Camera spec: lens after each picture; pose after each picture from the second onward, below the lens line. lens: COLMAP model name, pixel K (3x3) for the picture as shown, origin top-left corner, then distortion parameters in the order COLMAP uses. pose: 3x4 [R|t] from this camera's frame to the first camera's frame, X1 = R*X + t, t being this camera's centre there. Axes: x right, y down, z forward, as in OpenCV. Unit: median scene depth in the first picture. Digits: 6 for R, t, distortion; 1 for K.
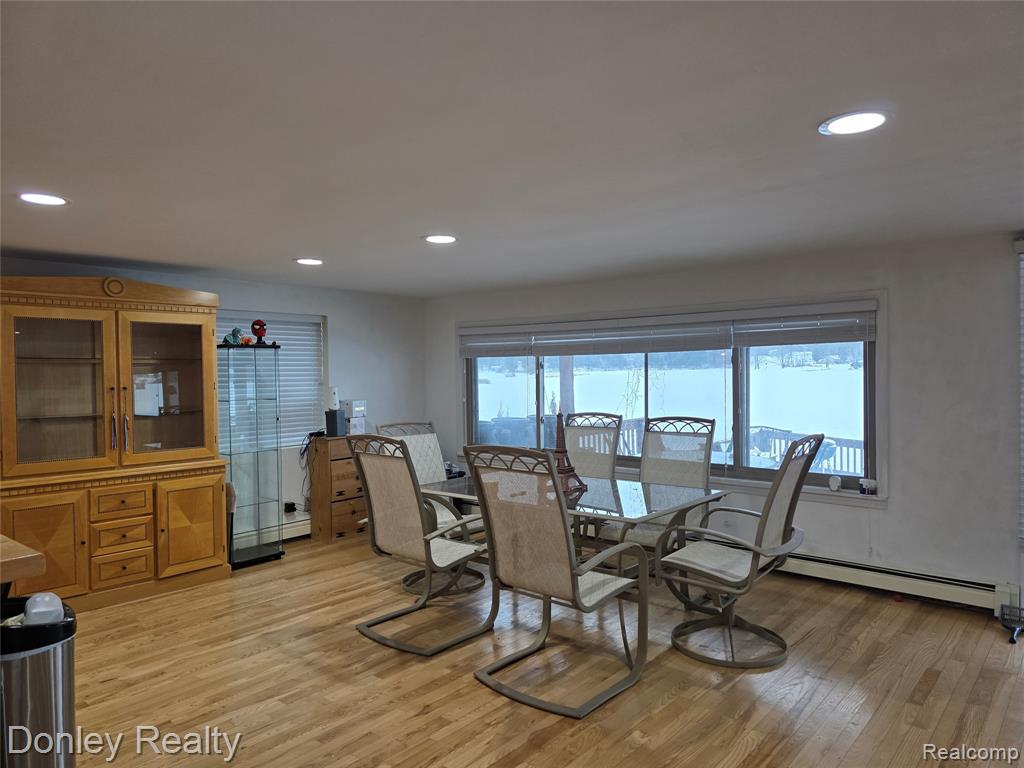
lens RADIAL K [[684.0, 0, 517.4], [0, 684.0, 386.4], [0, 0, 1]] dist [0.085800, -0.104484]
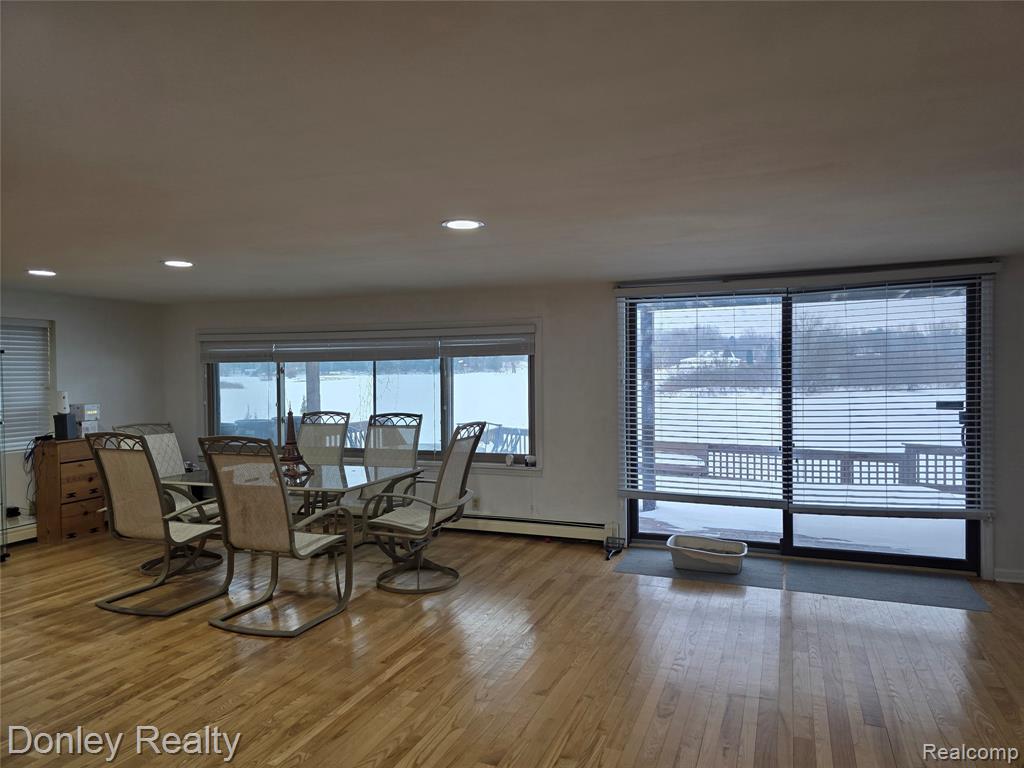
lens RADIAL K [[685.3, 0, 516.3], [0, 685.3, 384.5], [0, 0, 1]] dist [0.058281, -0.054169]
pose [[0.944169, -0.002694, 0.329450, 0.038272], [0.005523, 0.999955, -0.007650, 0.003878], [-0.329415, 0.009042, 0.944142, -0.275128]]
